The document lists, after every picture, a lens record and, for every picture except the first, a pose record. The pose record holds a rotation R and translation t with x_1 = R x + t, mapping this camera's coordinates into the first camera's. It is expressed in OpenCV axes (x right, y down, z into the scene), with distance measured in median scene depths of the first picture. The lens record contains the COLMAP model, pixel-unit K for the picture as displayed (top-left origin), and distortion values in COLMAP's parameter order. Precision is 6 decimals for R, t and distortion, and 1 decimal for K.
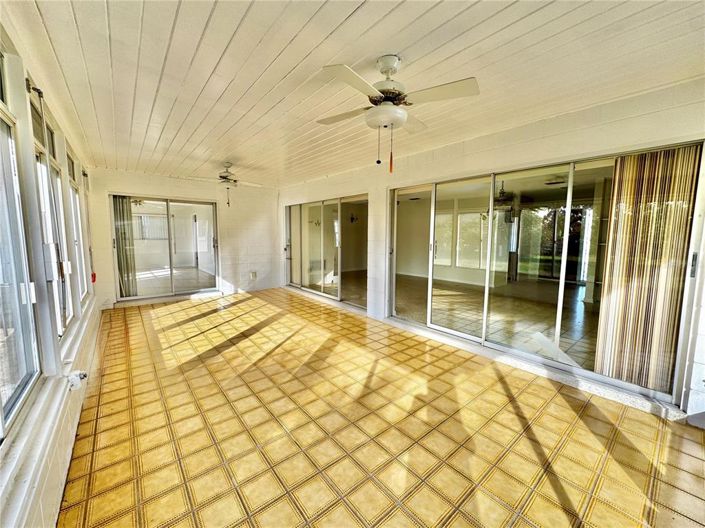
lens RADIAL K [[282.1, 0, 351.6], [0, 282.1, 263.2], [0, 0, 1]] dist [0.000767, -0.000092]
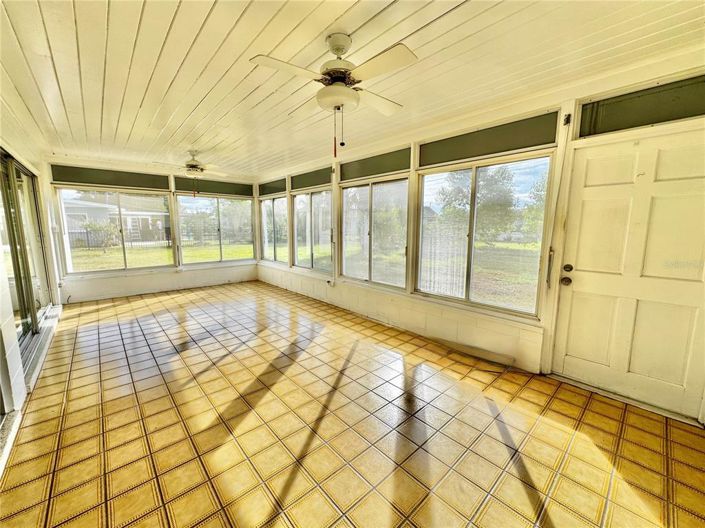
lens RADIAL K [[282.1, 0, 351.6], [0, 282.1, 263.2], [0, 0, 1]] dist [0.000767, -0.000092]
pose [[-0.998794, -0.004073, -0.048930, -0.489417], [-0.015423, 0.972138, 0.233902, -0.164687], [0.046614, 0.234374, -0.971028, 1.607674]]
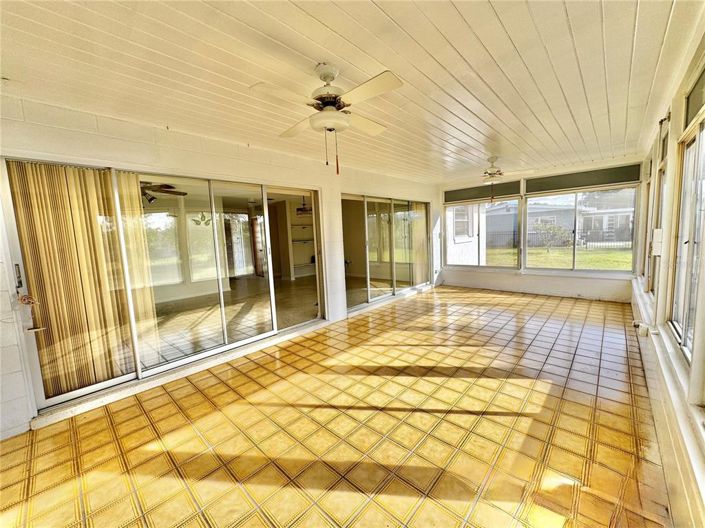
lens RADIAL K [[282.1, 0, 351.6], [0, 282.1, 263.2], [0, 0, 1]] dist [0.000767, -0.000092]
pose [[-0.134533, -0.102186, 0.985626, -0.989272], [0.144207, 0.982060, 0.121500, -0.128143], [-0.980360, 0.158480, -0.117383, 1.174385]]
